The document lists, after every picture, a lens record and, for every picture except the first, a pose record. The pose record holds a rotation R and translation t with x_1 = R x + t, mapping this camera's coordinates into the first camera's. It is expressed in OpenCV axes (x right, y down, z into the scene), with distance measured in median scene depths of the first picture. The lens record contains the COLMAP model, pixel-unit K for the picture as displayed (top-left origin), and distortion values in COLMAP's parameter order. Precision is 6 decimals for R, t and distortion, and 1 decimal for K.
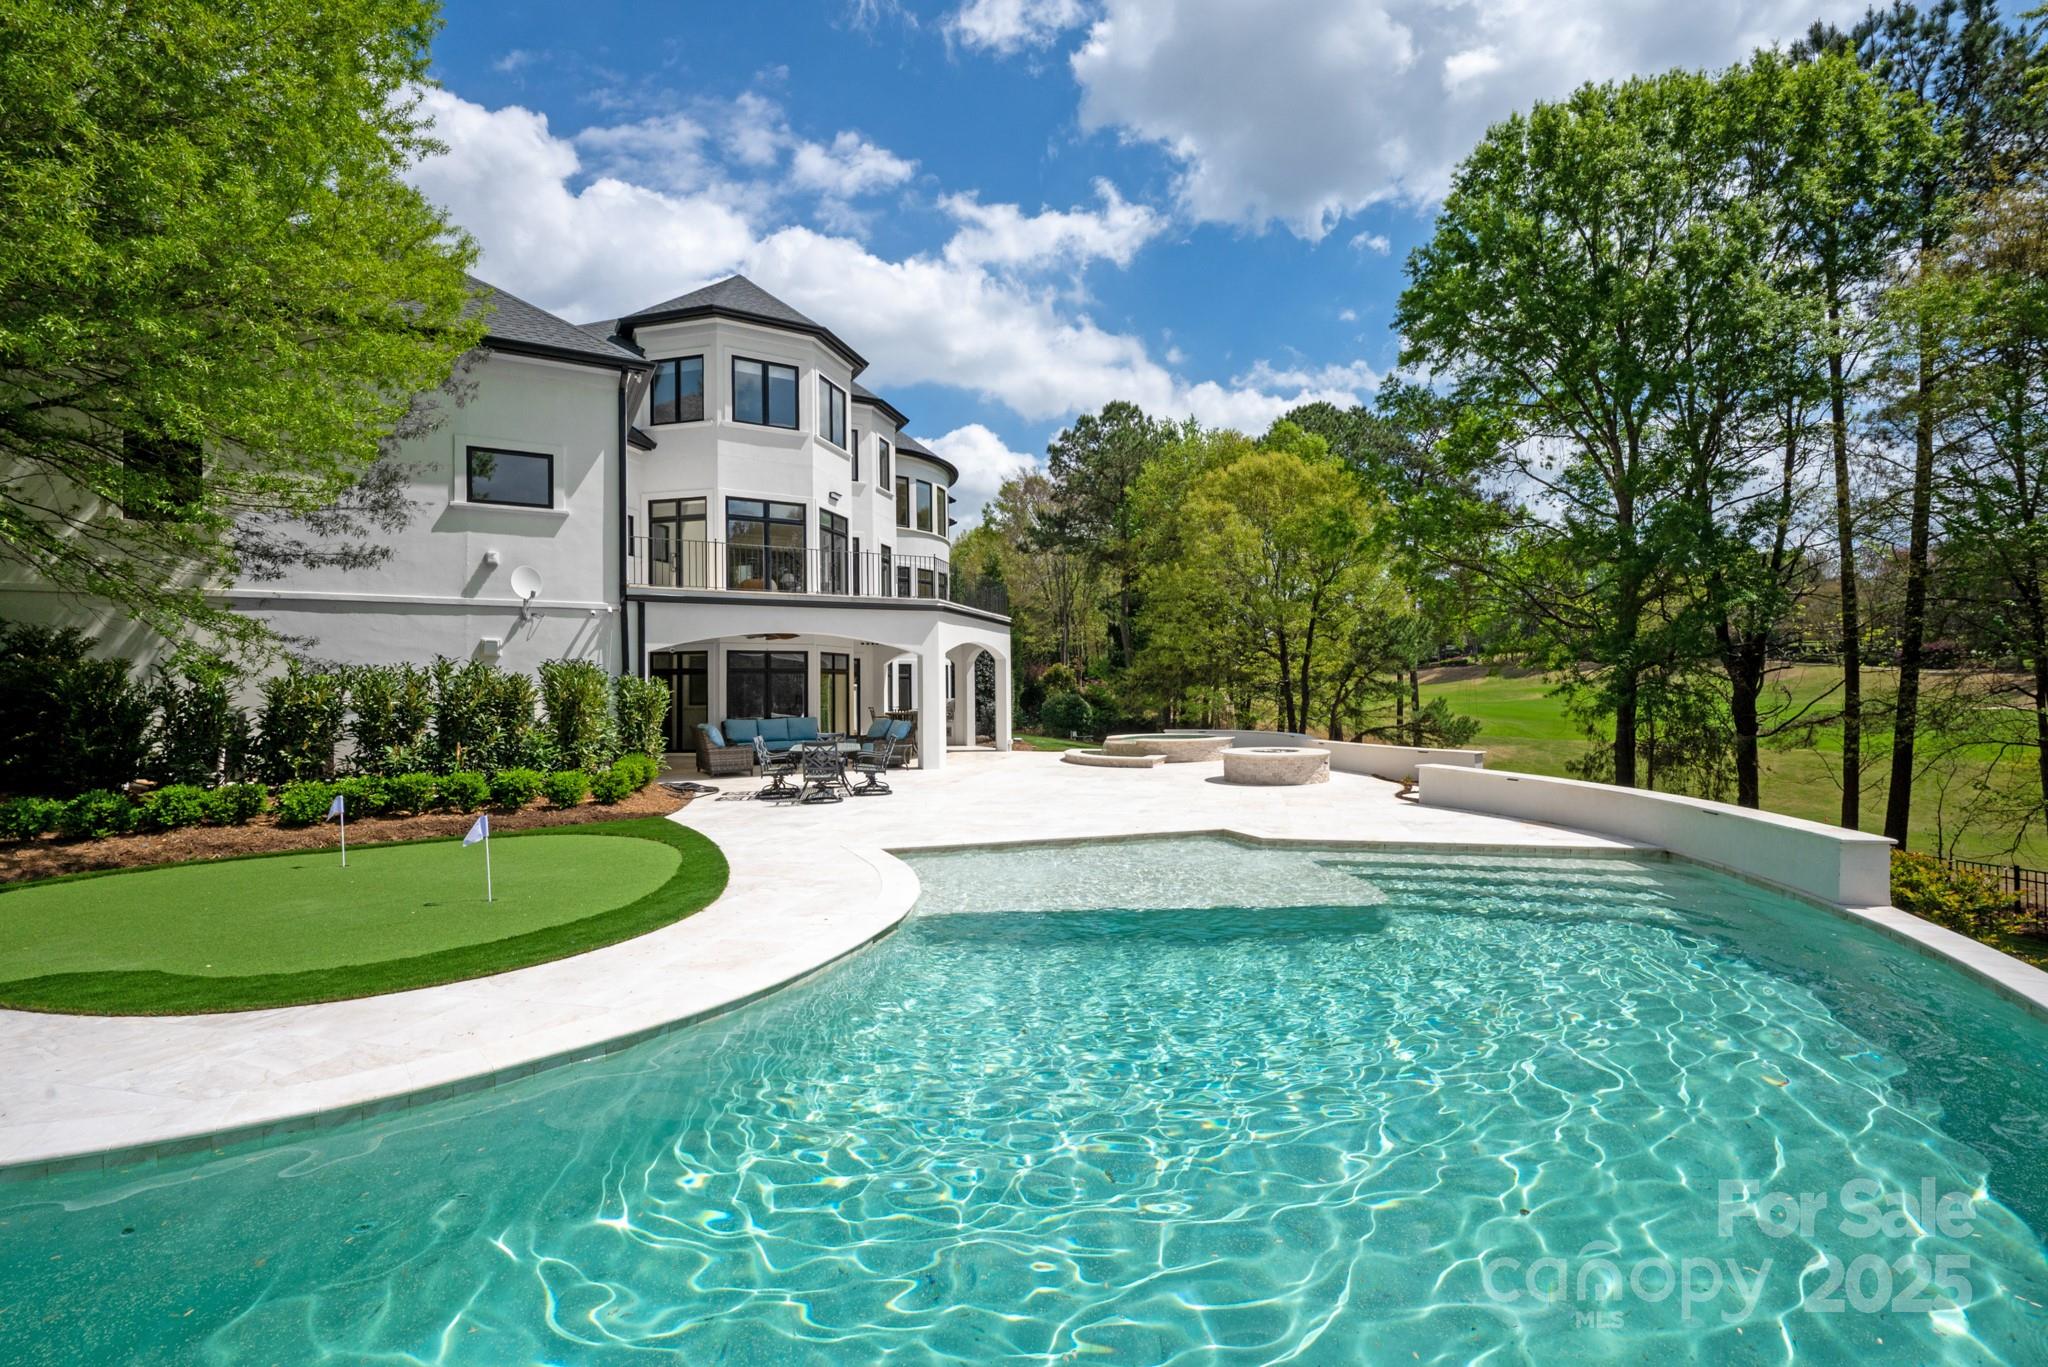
lens RADIAL K [[836.3, 0, 1020.8], [0, 836.3, 682.4], [0, 0, 1]] dist [-0.000515, 0.000146]
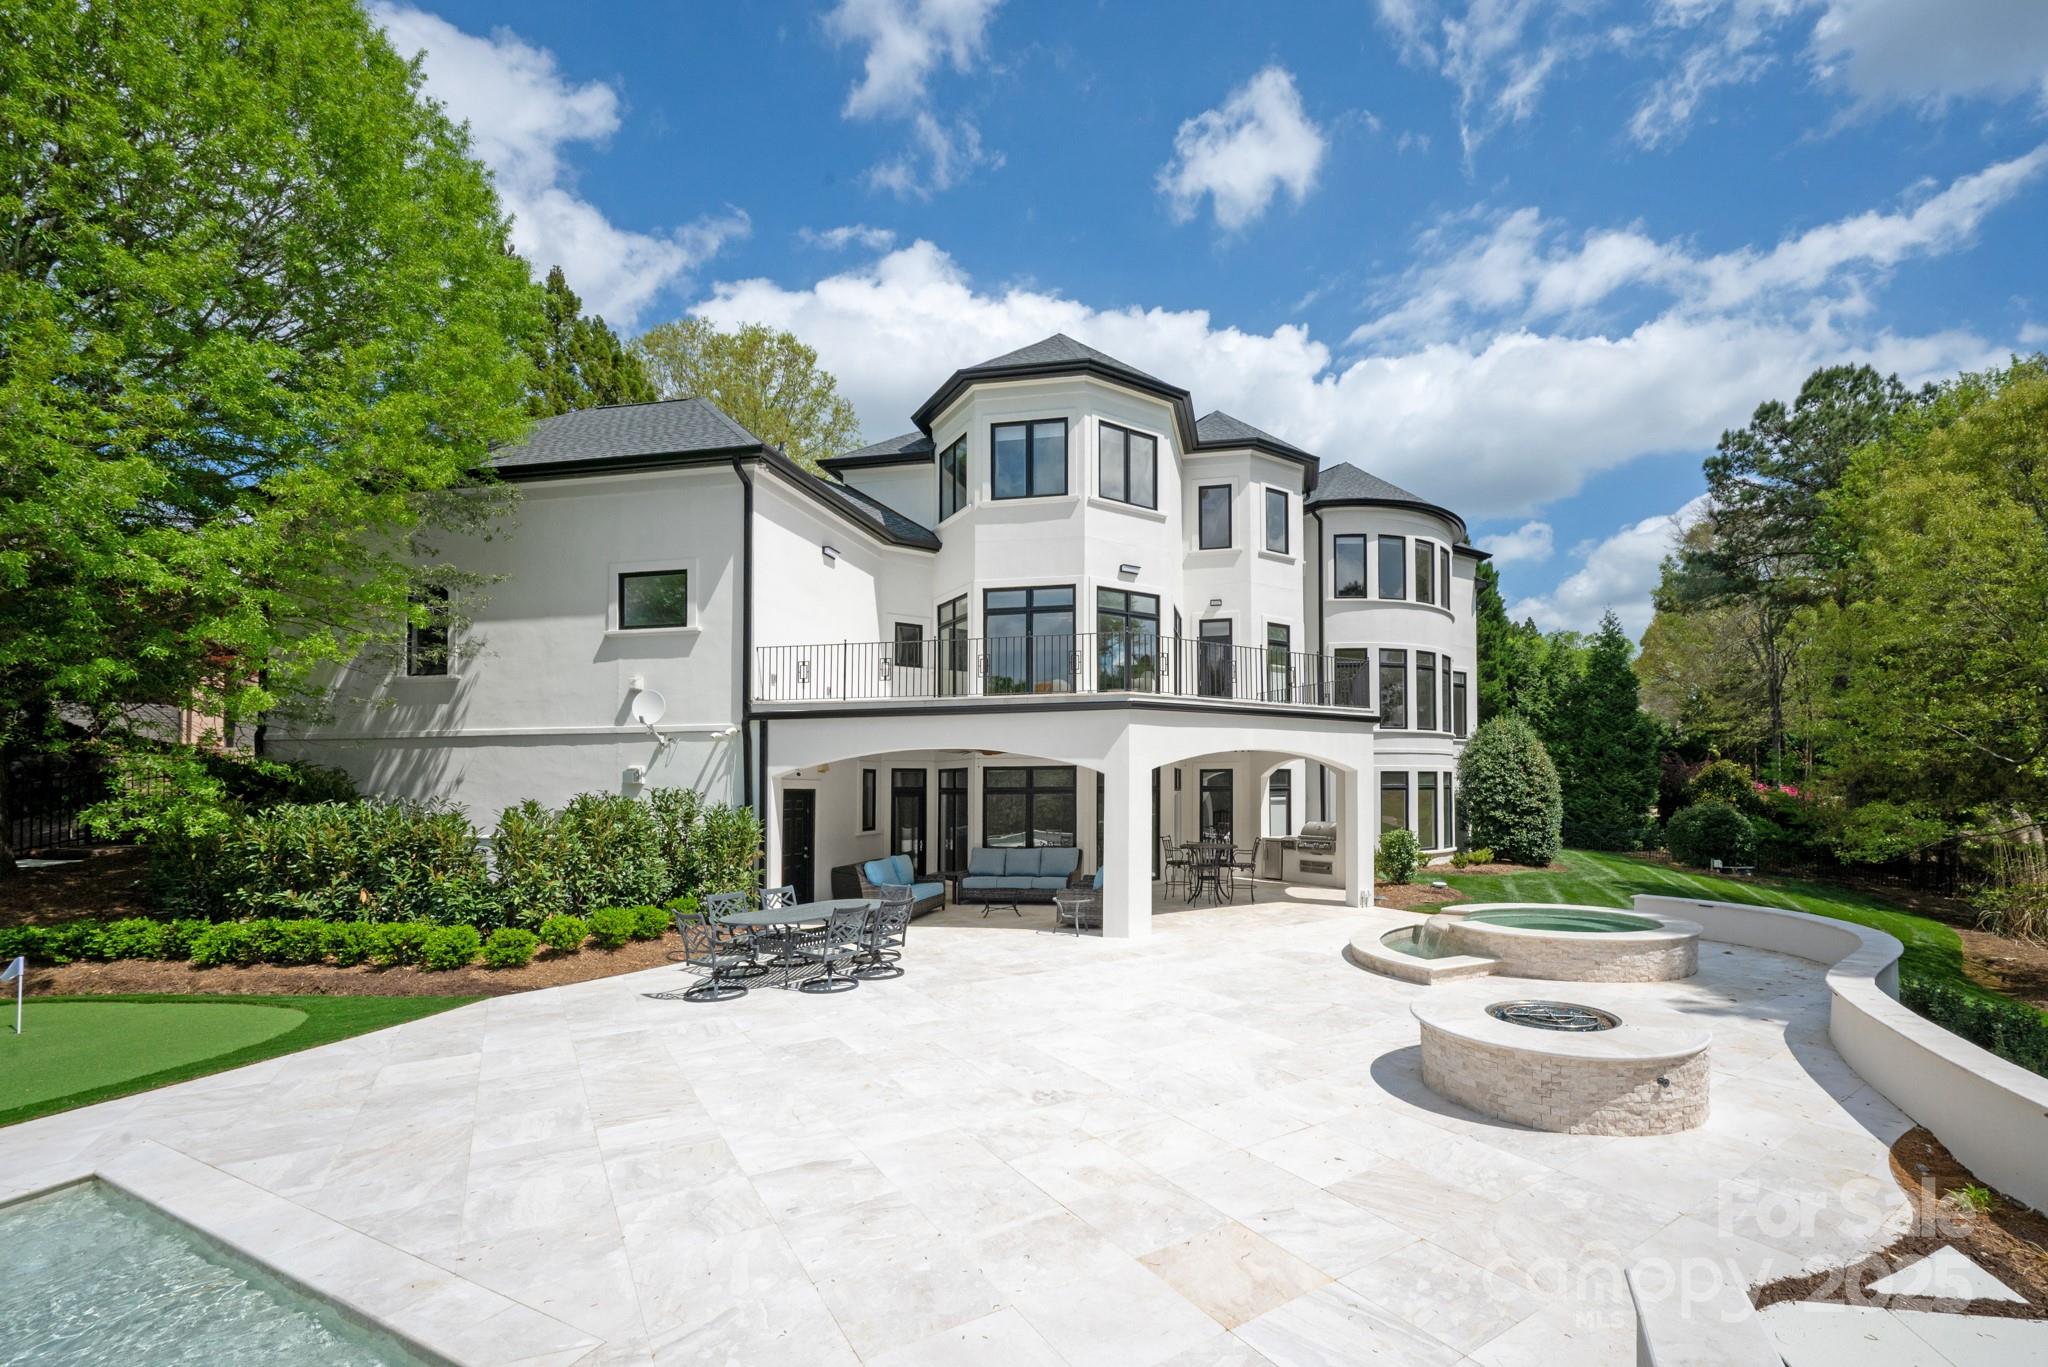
lens RADIAL K [[836.3, 0, 1053.1], [0, 836.3, 775.4], [0, 0, 1]] dist [-0.000515, 0.000146]
pose [[0.774550, -0.003422, -0.632503, 0.242306], [0.000036, 0.999986, -0.005366, -0.024456], [0.632512, 0.004134, 0.774539, 0.368807]]
